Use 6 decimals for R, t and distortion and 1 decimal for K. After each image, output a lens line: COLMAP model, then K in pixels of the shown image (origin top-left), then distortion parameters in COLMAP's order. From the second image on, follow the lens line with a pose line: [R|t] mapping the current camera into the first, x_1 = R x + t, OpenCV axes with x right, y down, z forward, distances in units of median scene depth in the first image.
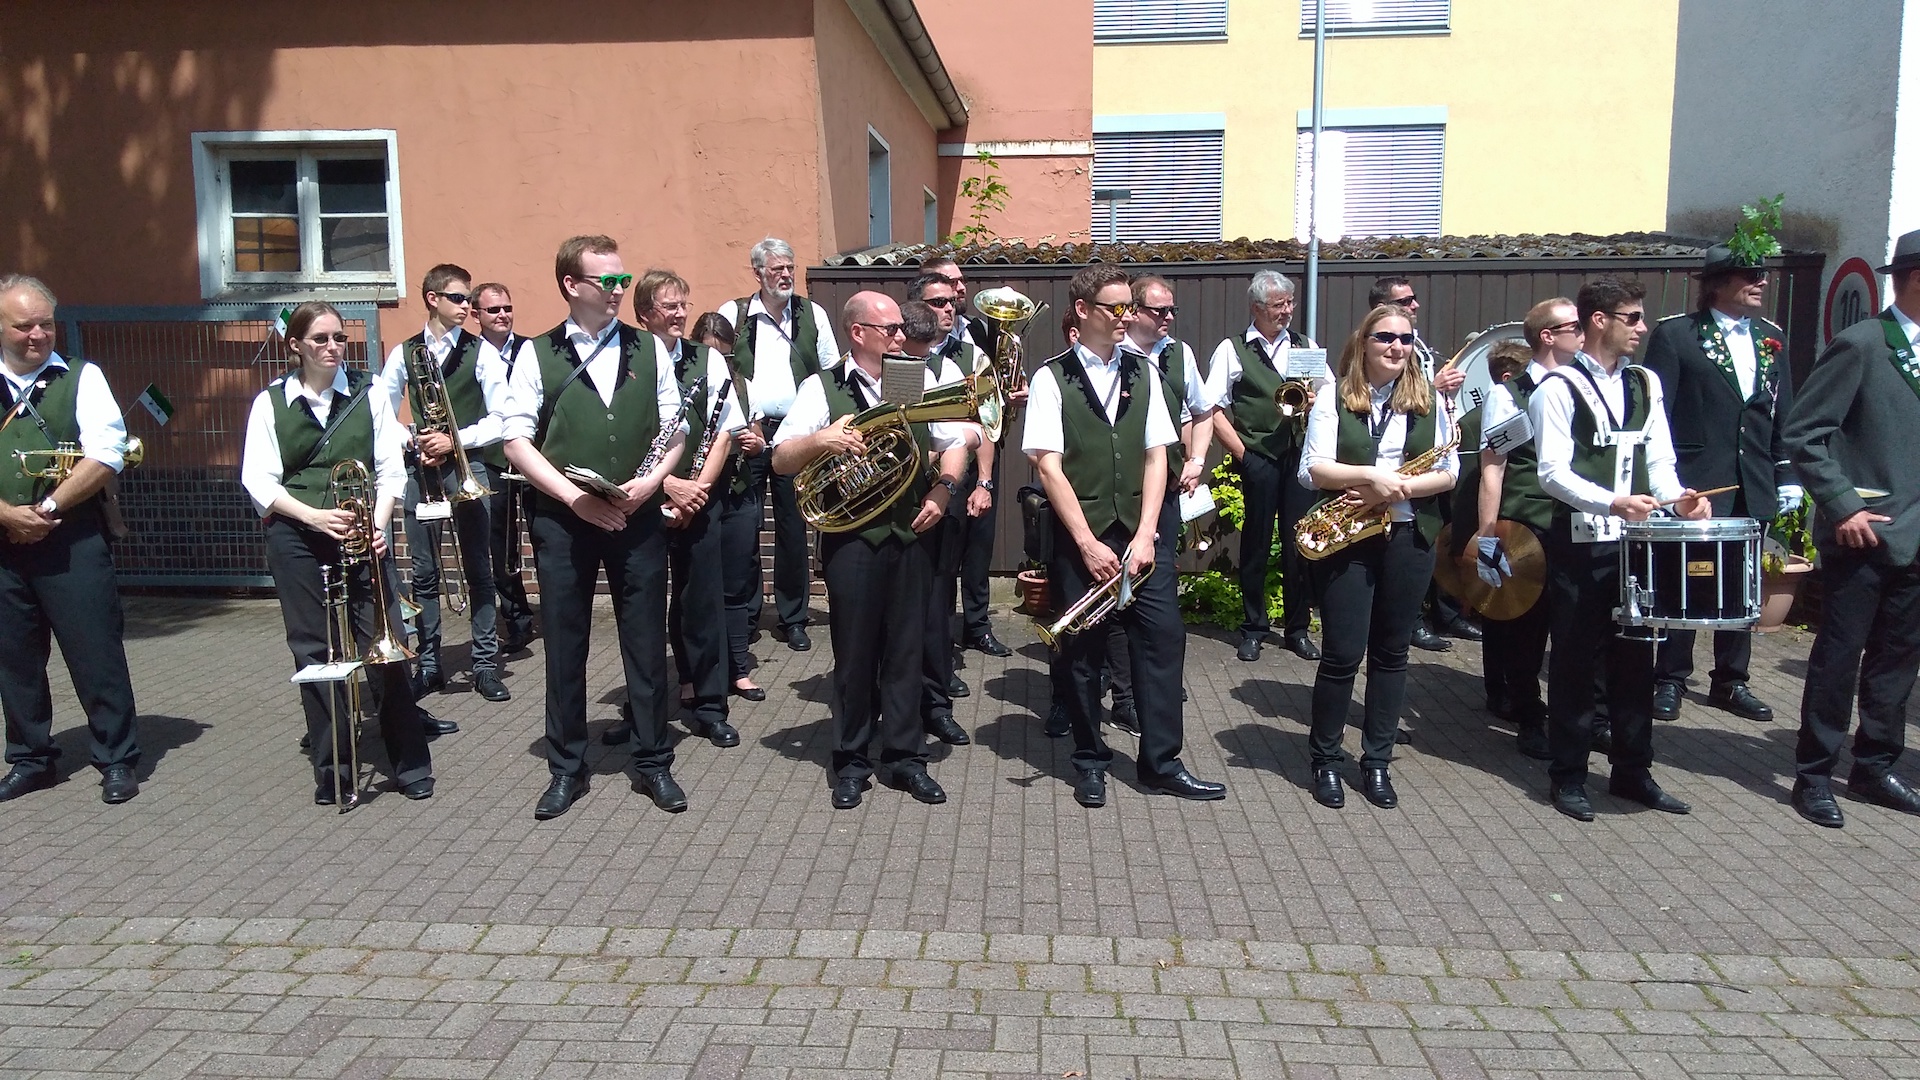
lens RADIAL K [[1508.7, 0, 960.0], [0, 1508.7, 540.0], [0, 0, 1]] dist [0.079162, -0.107537]
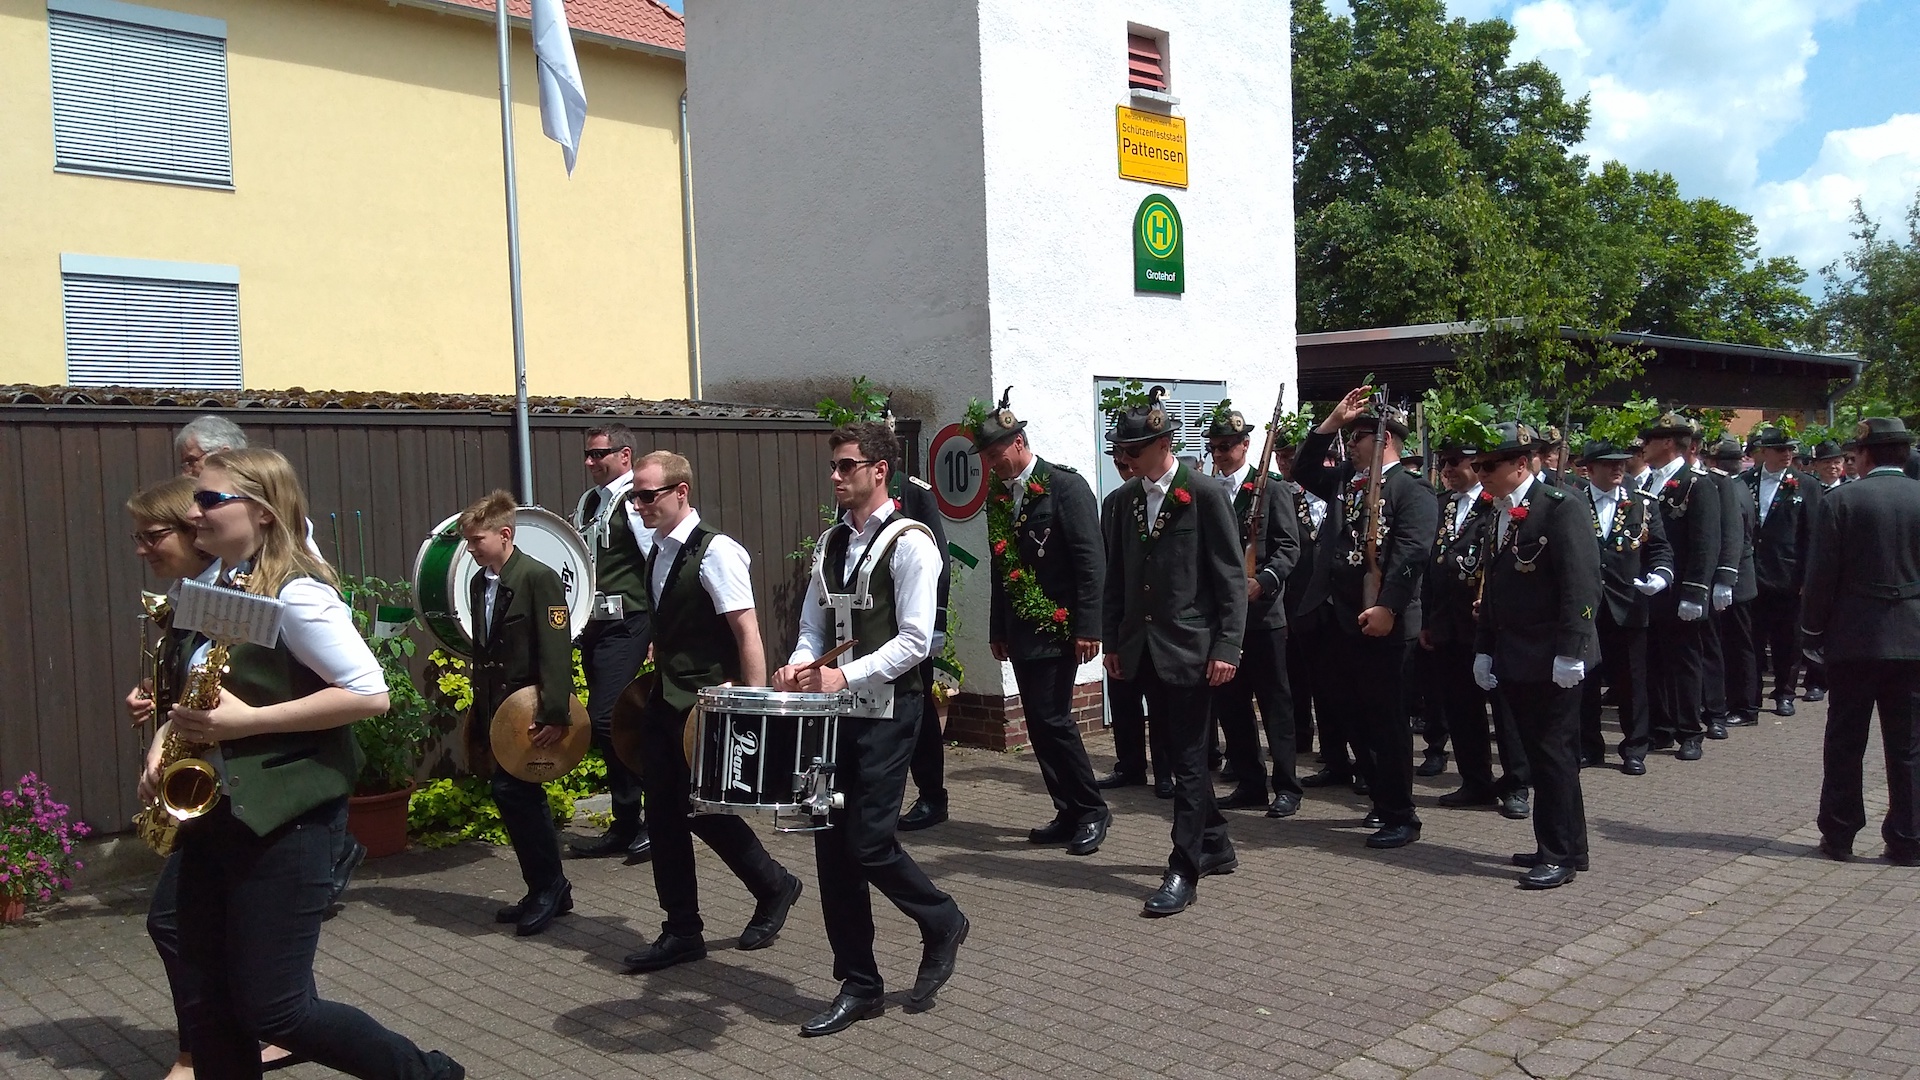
lens RADIAL K [[1508.7, 0, 960.0], [0, 1508.7, 540.0], [0, 0, 1]] dist [0.079162, -0.107537]
pose [[0.665149, -0.037288, 0.745779, -0.313191], [0.122602, 0.990652, -0.059815, -0.028707], [-0.736577, 0.131220, 0.663503, 0.263928]]
